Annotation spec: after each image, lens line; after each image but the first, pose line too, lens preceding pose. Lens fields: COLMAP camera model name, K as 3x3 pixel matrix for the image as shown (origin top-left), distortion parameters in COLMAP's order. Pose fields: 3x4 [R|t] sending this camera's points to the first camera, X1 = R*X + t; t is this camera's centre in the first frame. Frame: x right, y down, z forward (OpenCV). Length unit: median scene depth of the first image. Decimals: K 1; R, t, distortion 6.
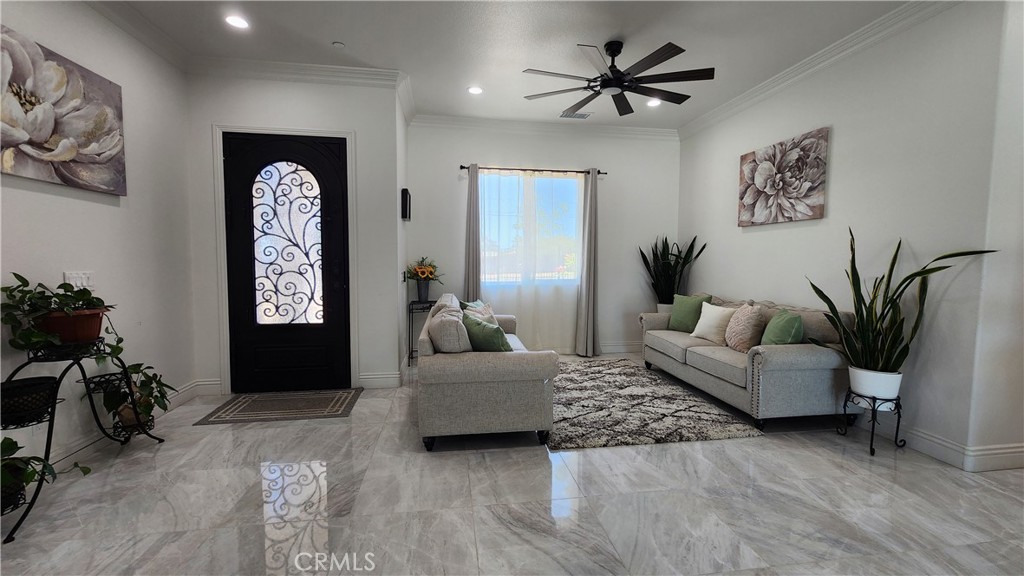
lens RADIAL K [[420.5, 0, 509.7], [0, 420.5, 285.7], [0, 0, 1]] dist [0.002178, 0.000350]
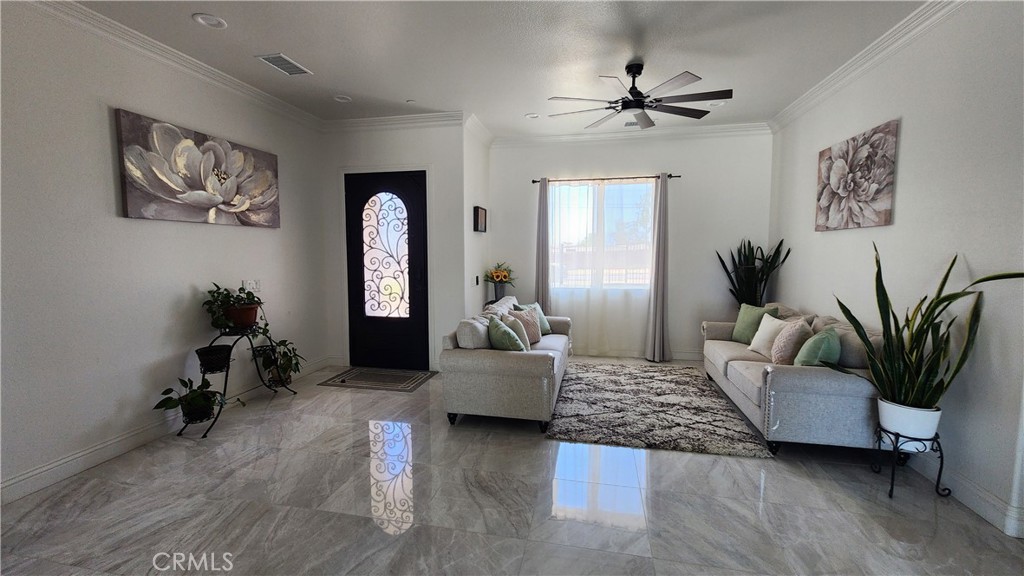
lens RADIAL K [[420.5, 0, 503.9], [0, 420.5, 283.4], [0, 0, 1]] dist [0.002178, 0.000350]
pose [[0.933976, 0.019259, -0.356816, 0.291097], [-0.014875, 0.999776, 0.015028, -0.038852], [0.357026, -0.008728, 0.934054, -0.090584]]
